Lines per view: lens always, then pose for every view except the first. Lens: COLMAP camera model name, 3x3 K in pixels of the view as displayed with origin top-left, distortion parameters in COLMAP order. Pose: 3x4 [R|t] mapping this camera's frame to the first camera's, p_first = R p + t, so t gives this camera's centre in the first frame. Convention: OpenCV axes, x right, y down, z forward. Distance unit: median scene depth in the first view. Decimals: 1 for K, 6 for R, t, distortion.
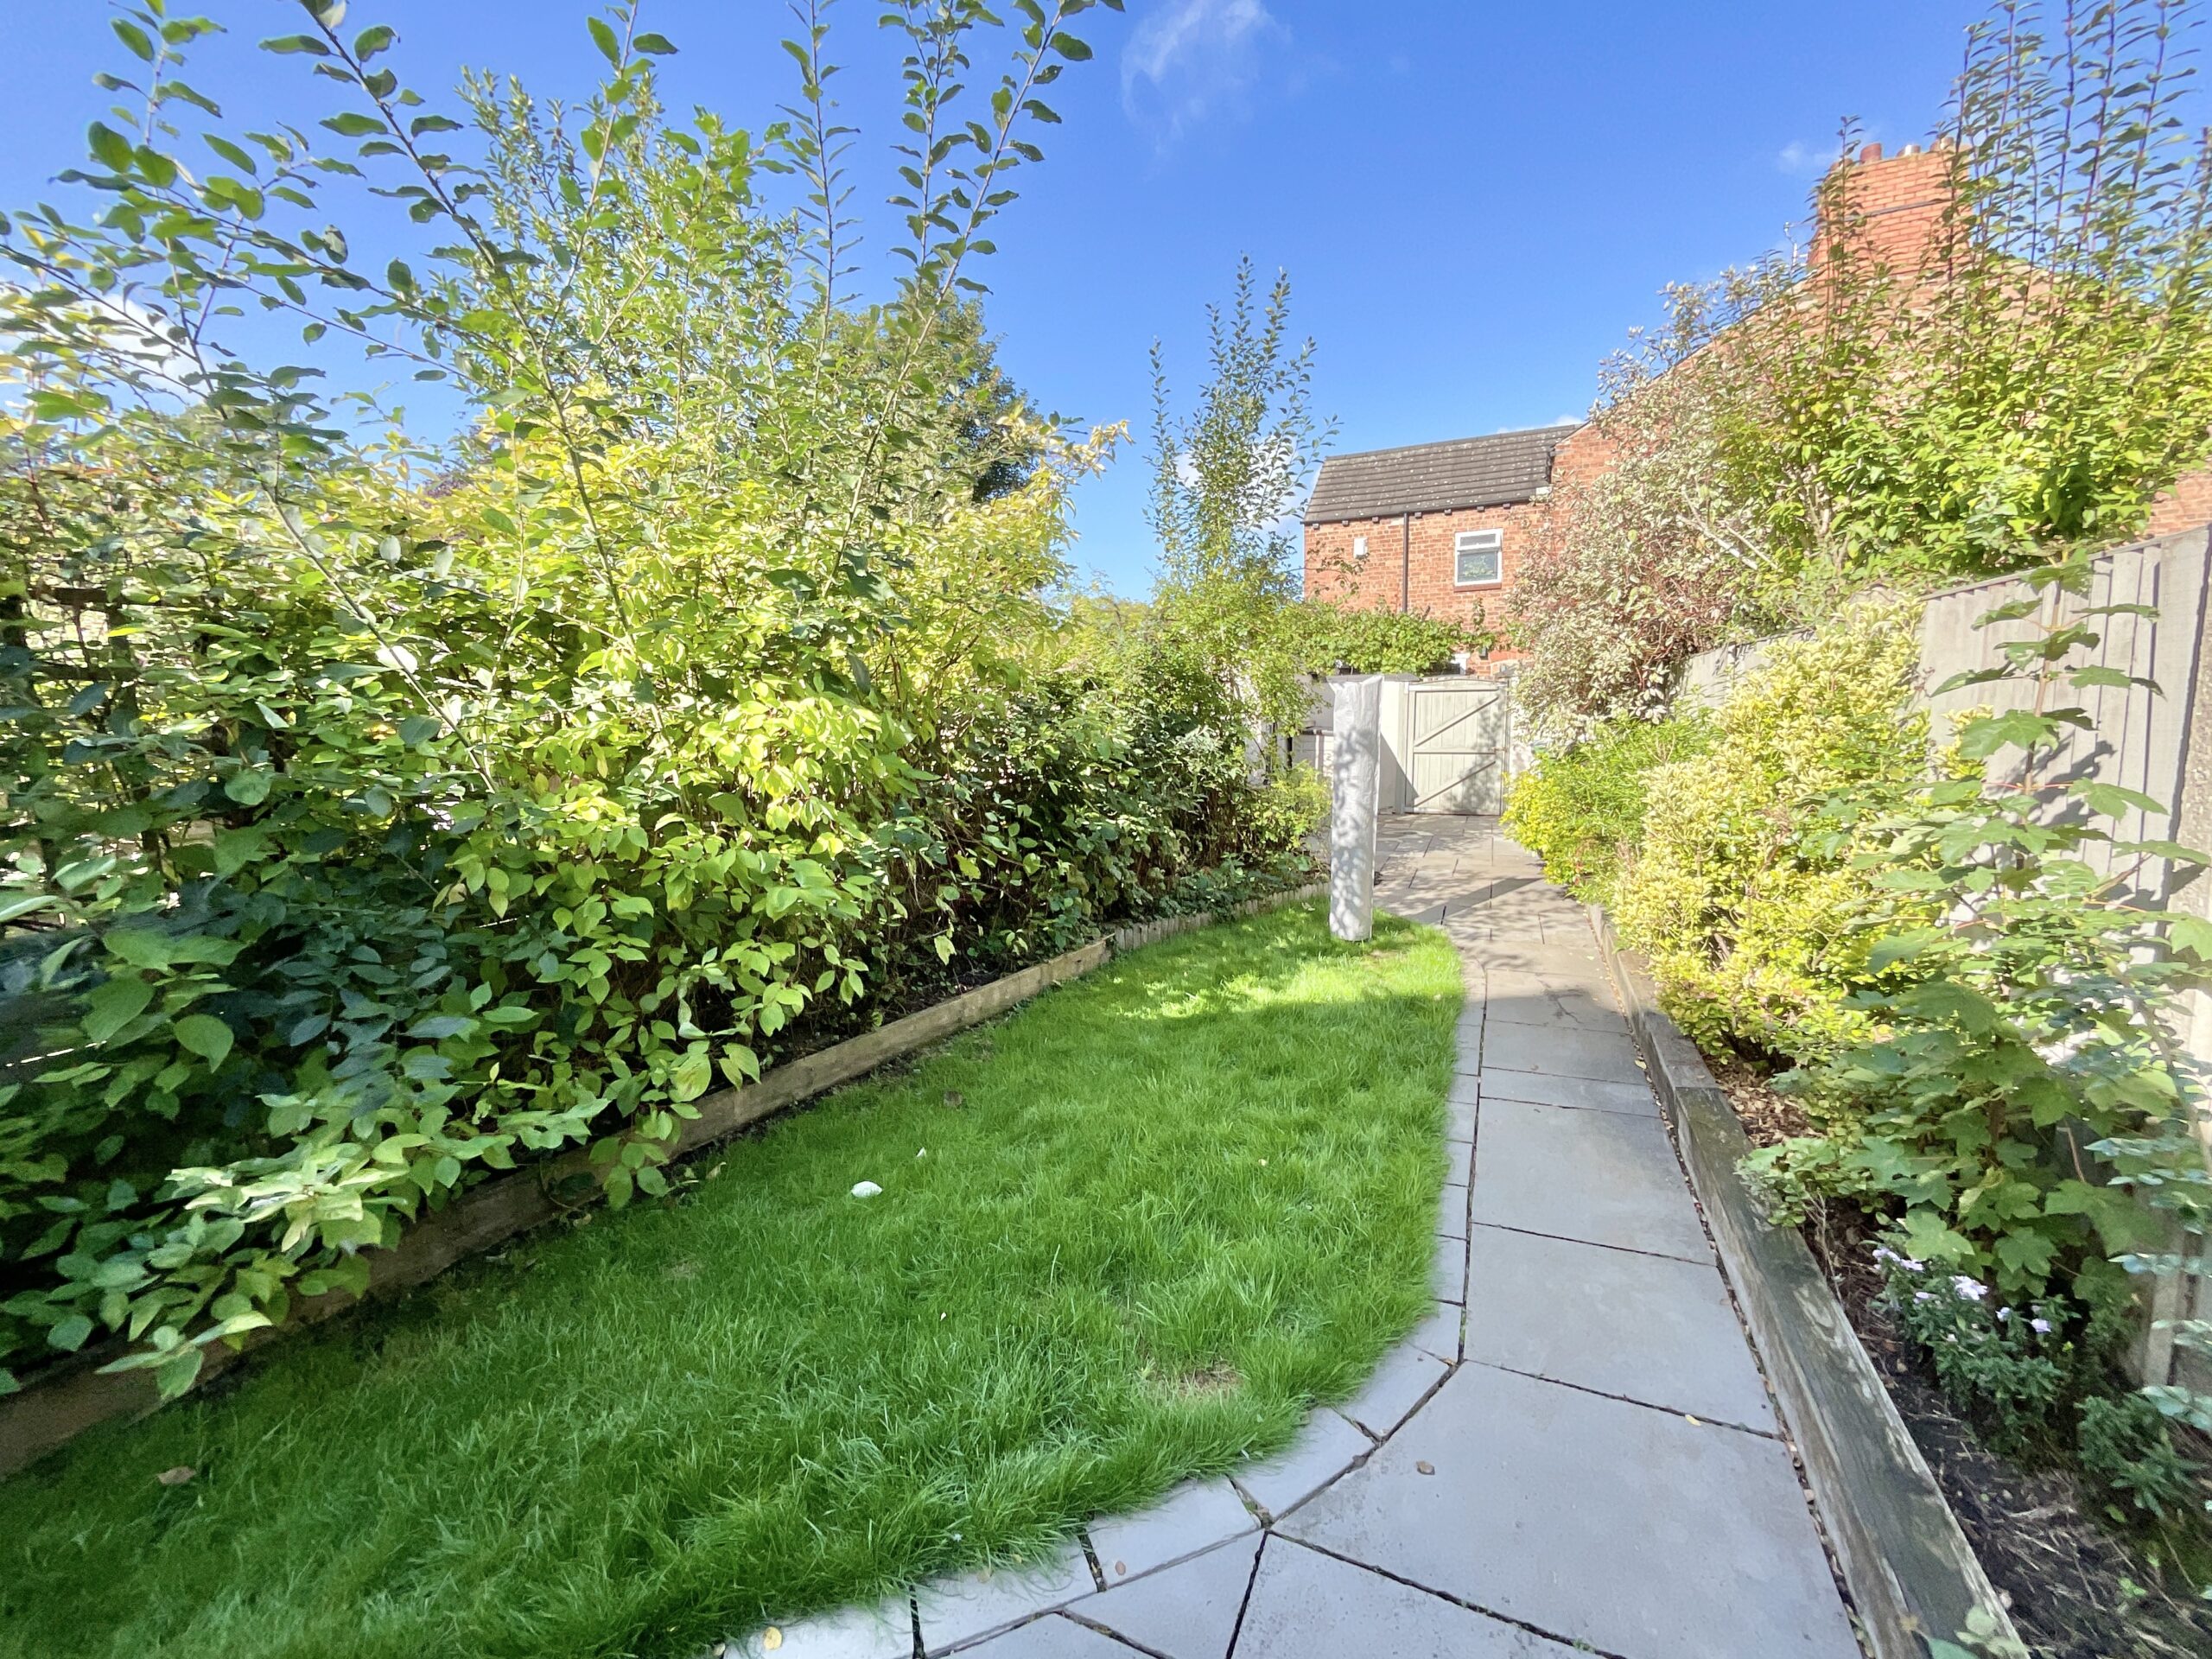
lens RADIAL K [[902.1, 0, 1110.4], [0, 902.1, 829.5], [0, 0, 1]] dist [-0.000186, -0.000346]
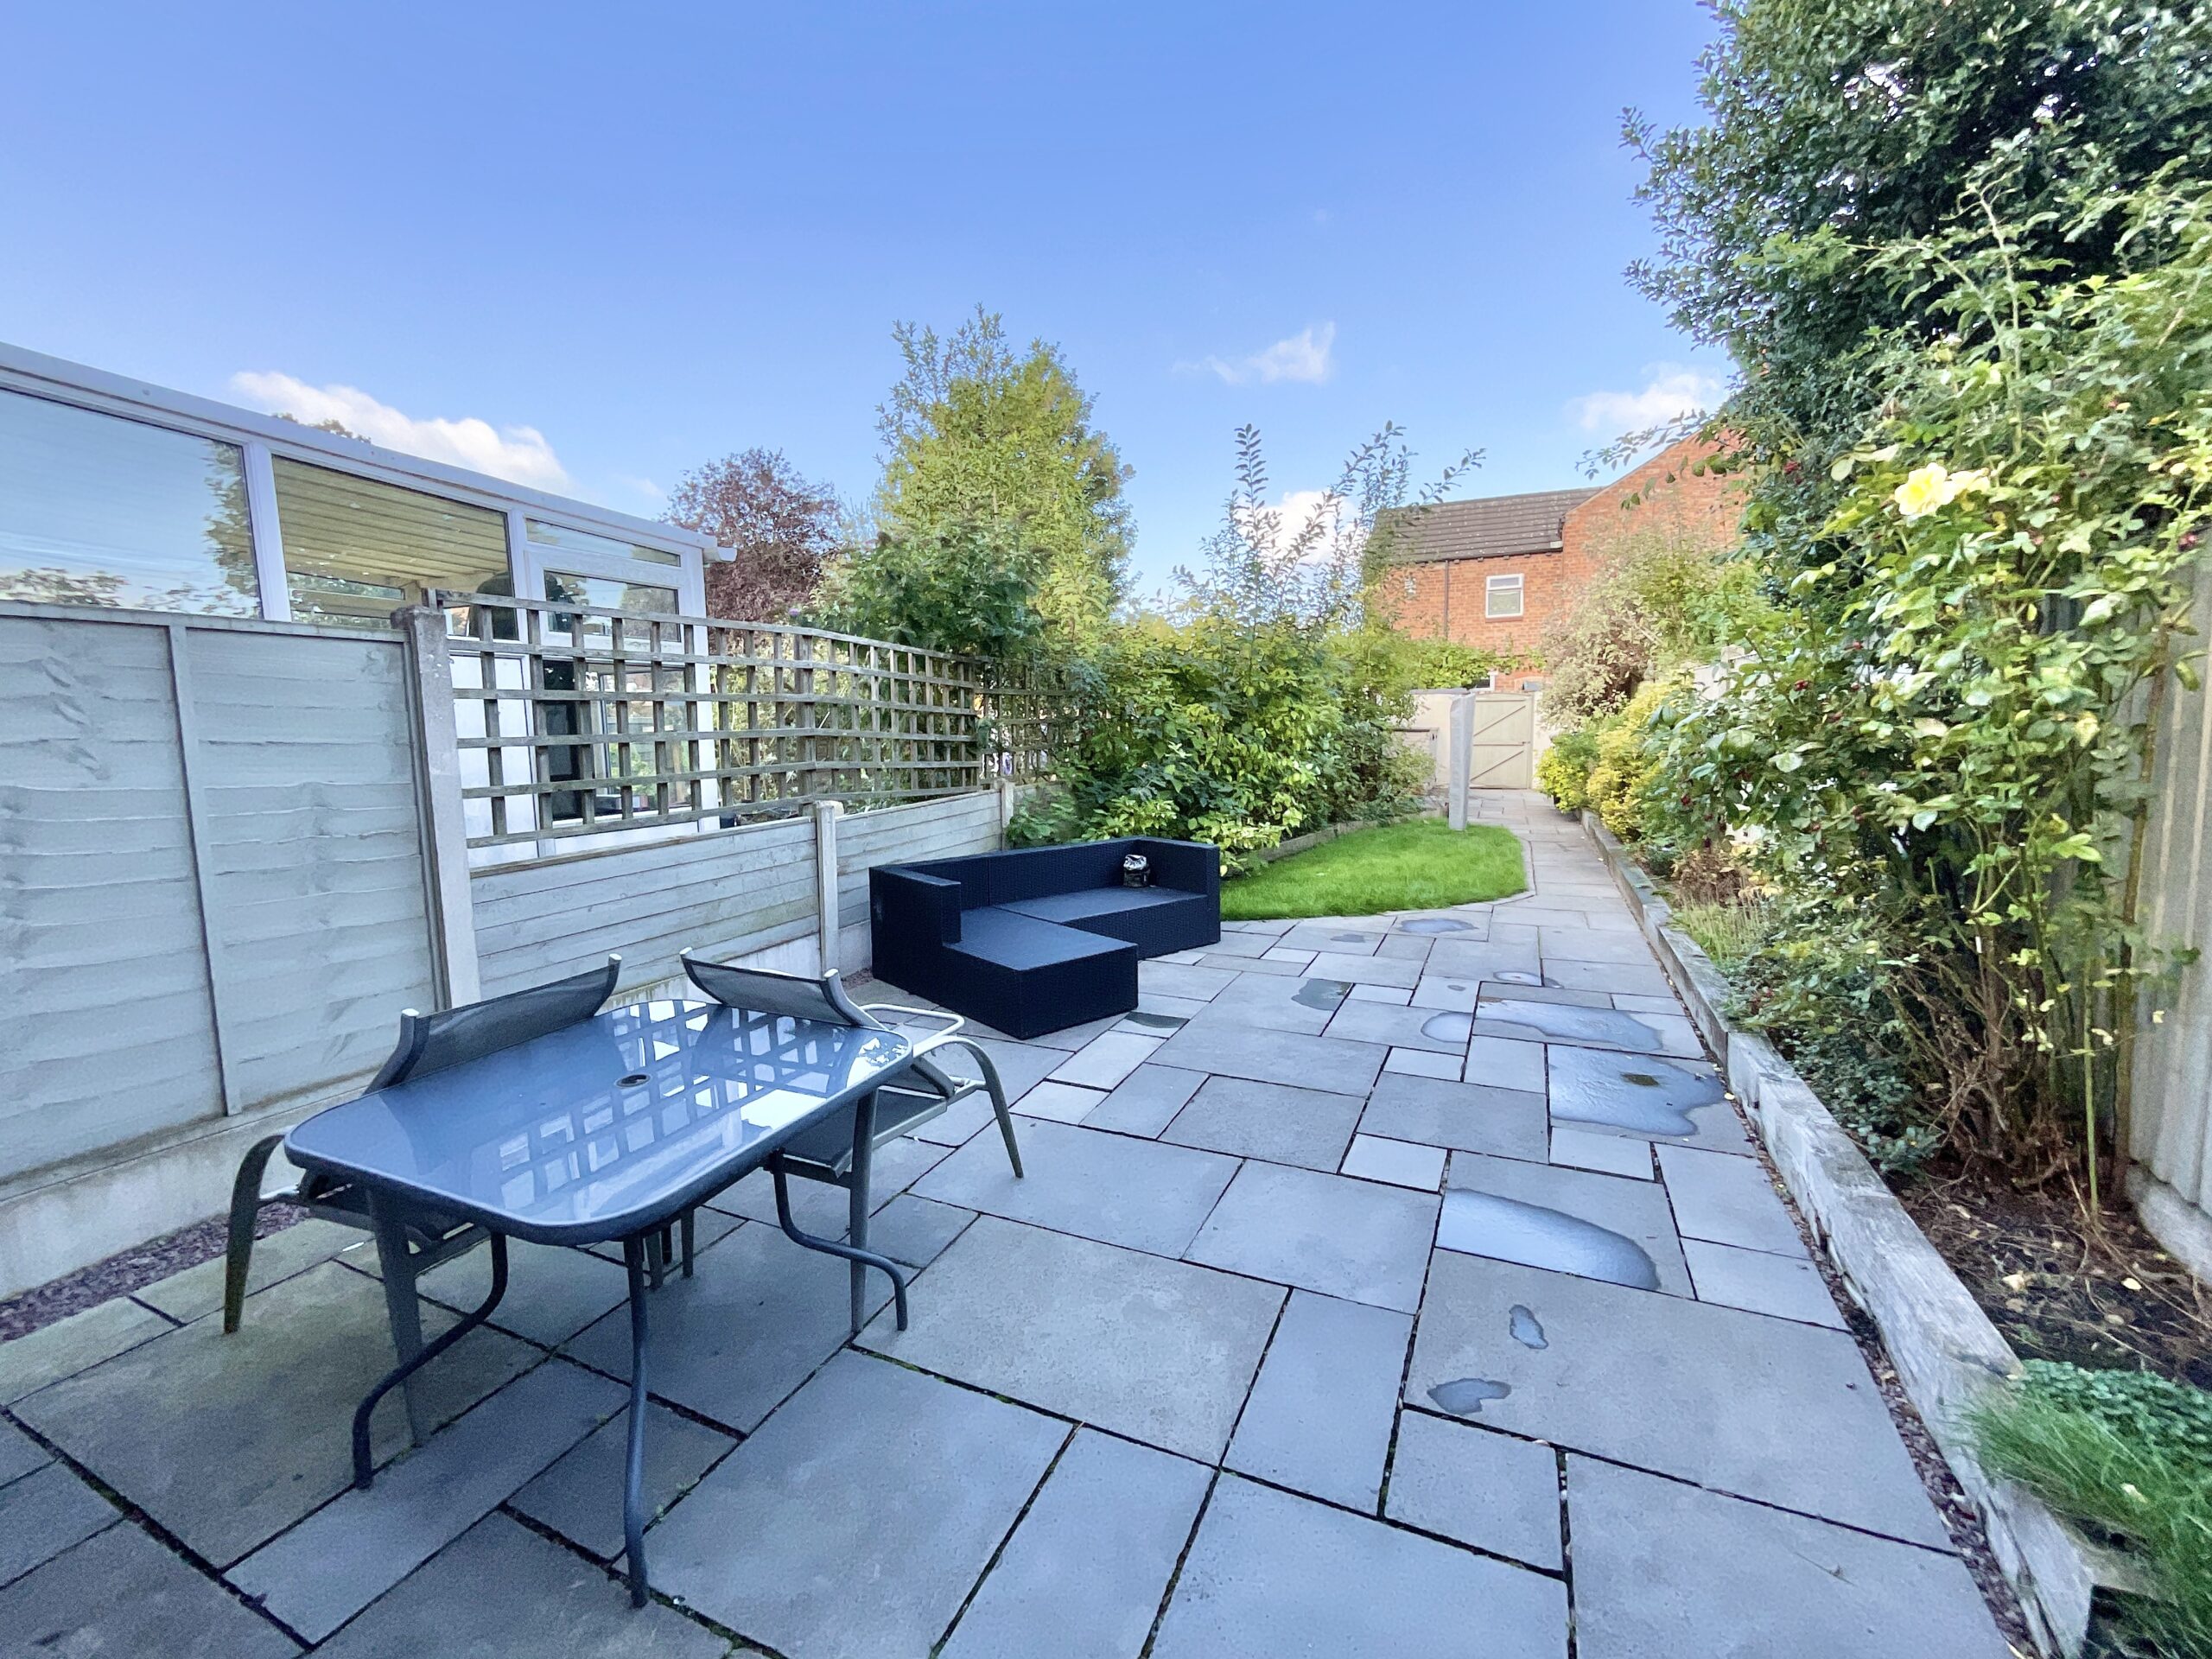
lens RADIAL K [[920.9, 0, 1106.0], [0, 920.9, 829.5], [0, 0, 1]] dist [-0.001231, -0.000063]
pose [[0.999969, 0.006332, -0.004679, -0.399681], [-0.006374, 0.999938, -0.009085, 0.119587], [0.004621, 0.009115, 0.999948, -0.815676]]
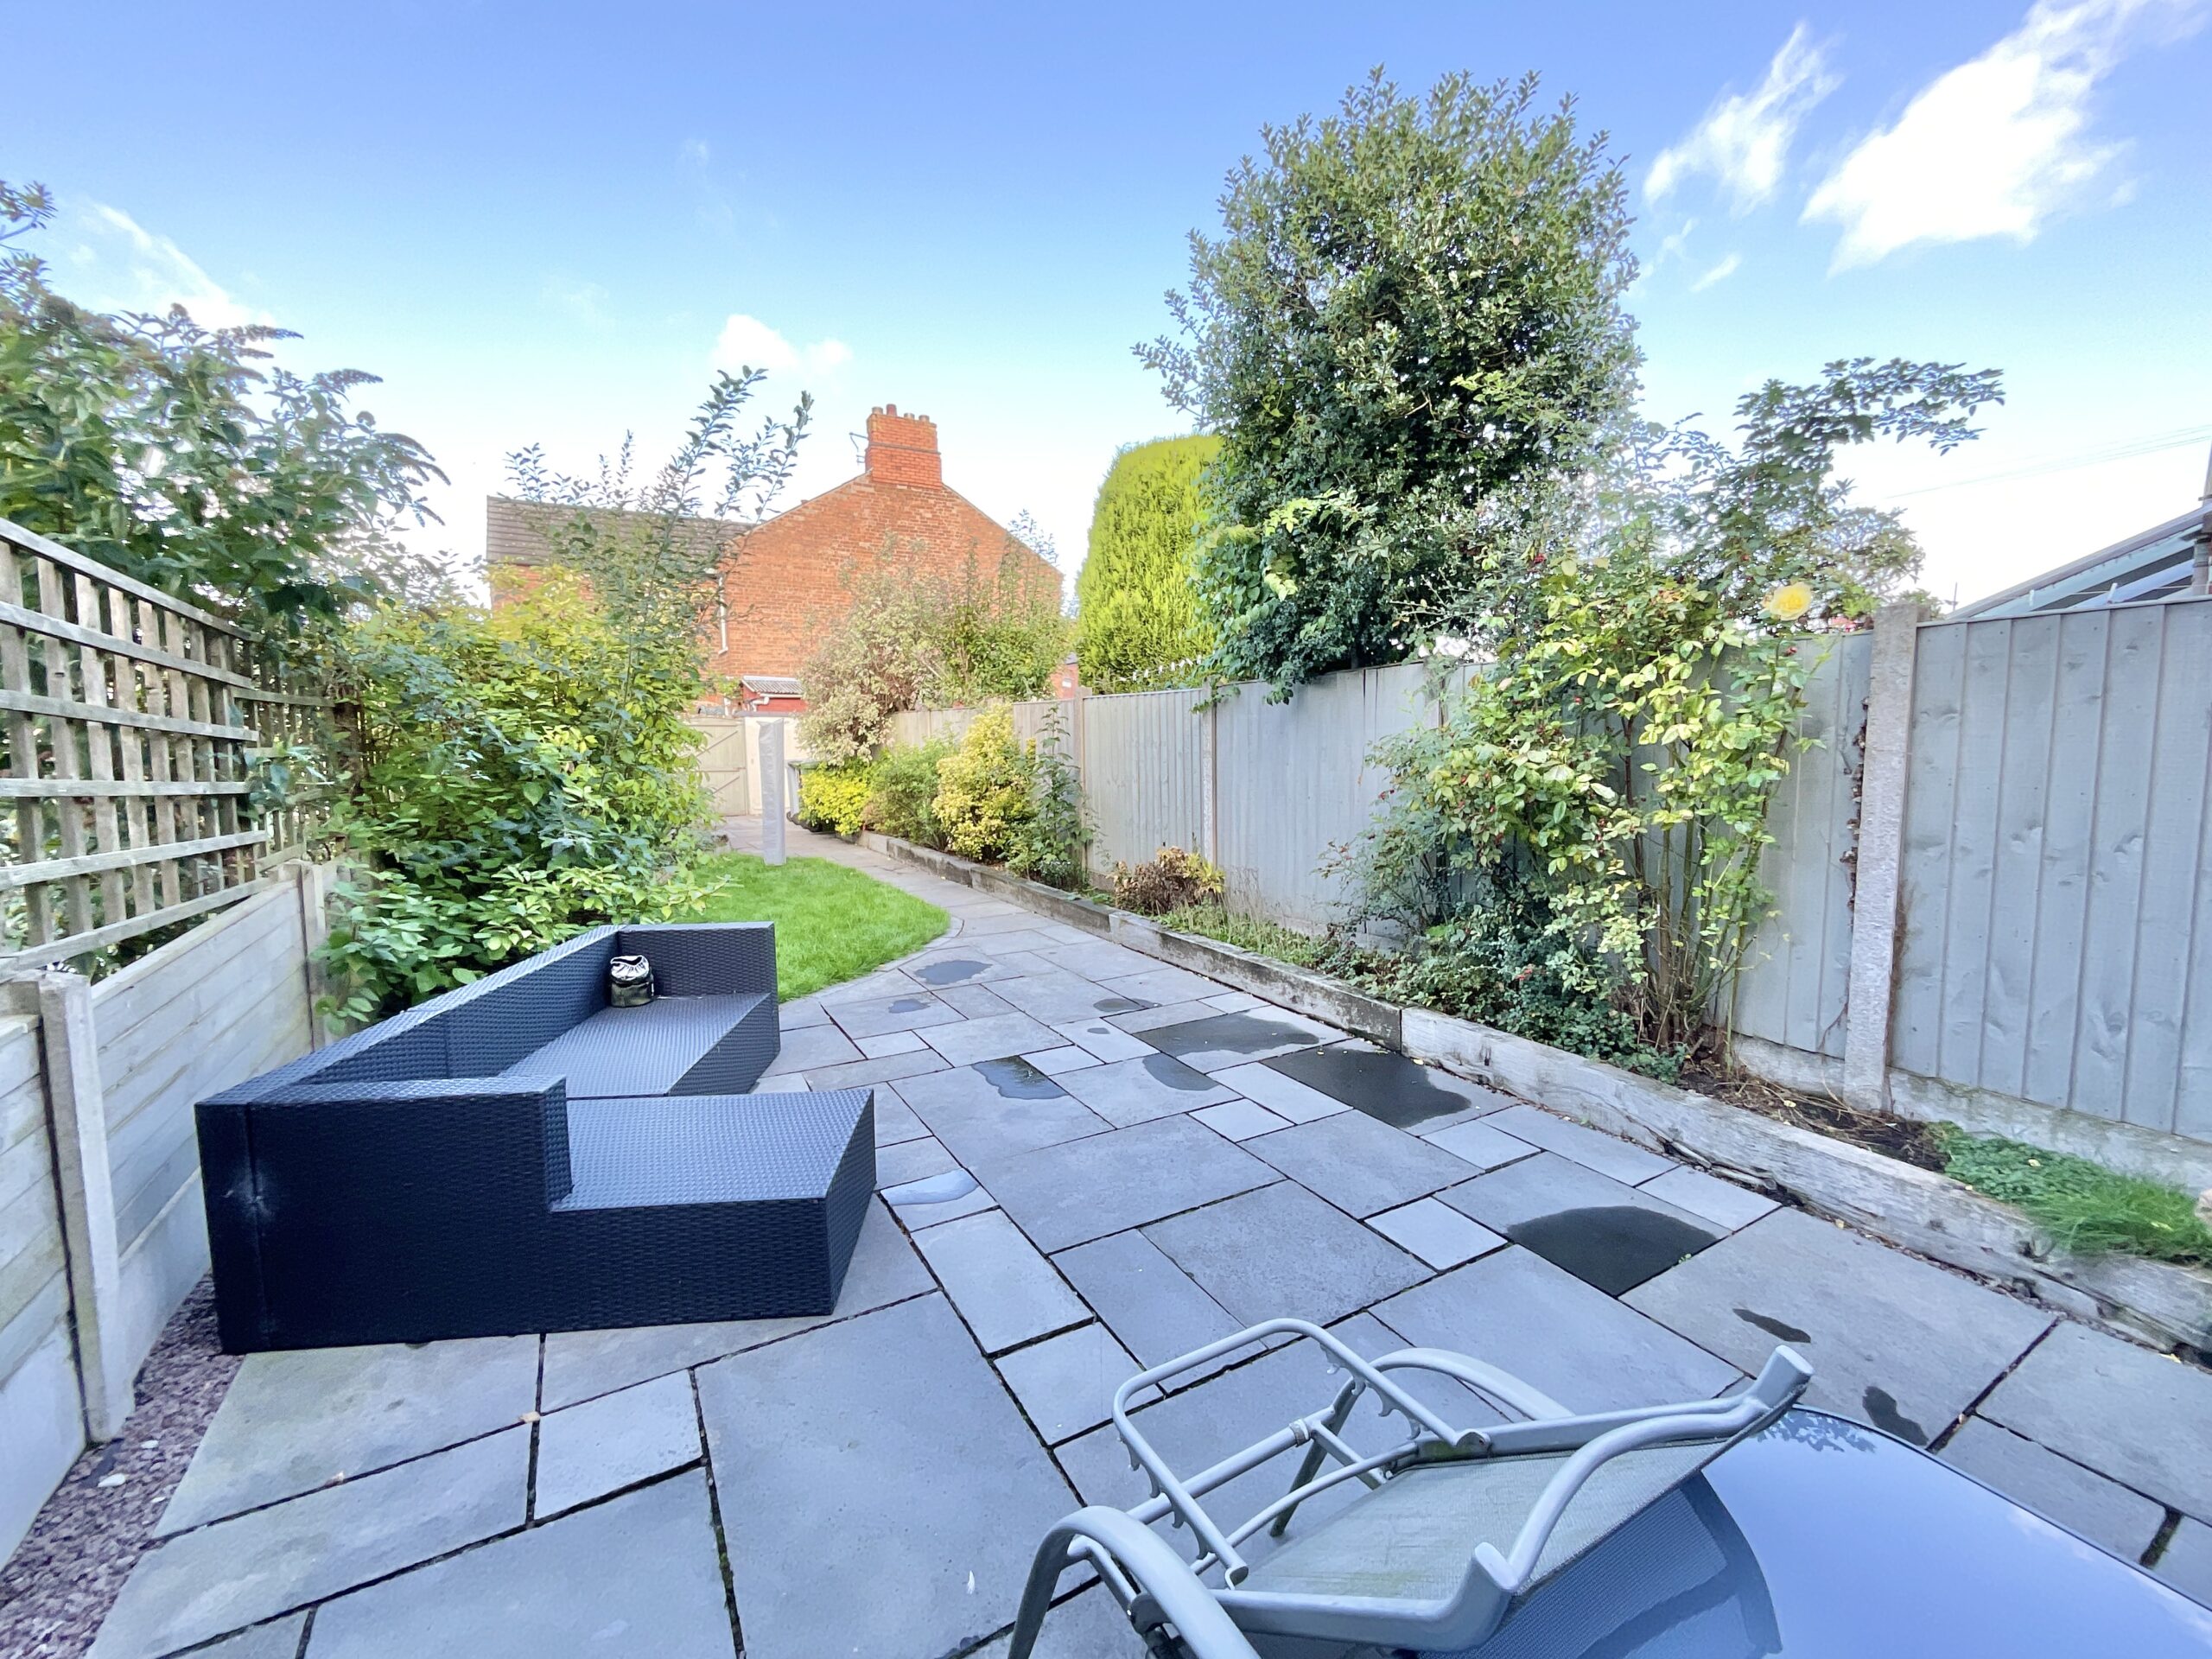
lens RADIAL K [[902.1, 0, 1110.4], [0, 902.1, 829.5], [0, 0, 1]] dist [-0.000186, -0.000346]
pose [[0.586333, -0.069269, 0.807103, -0.657780], [0.096700, 0.995198, 0.015163, 0.076125], [-0.804278, 0.069156, 0.590216, -0.504780]]
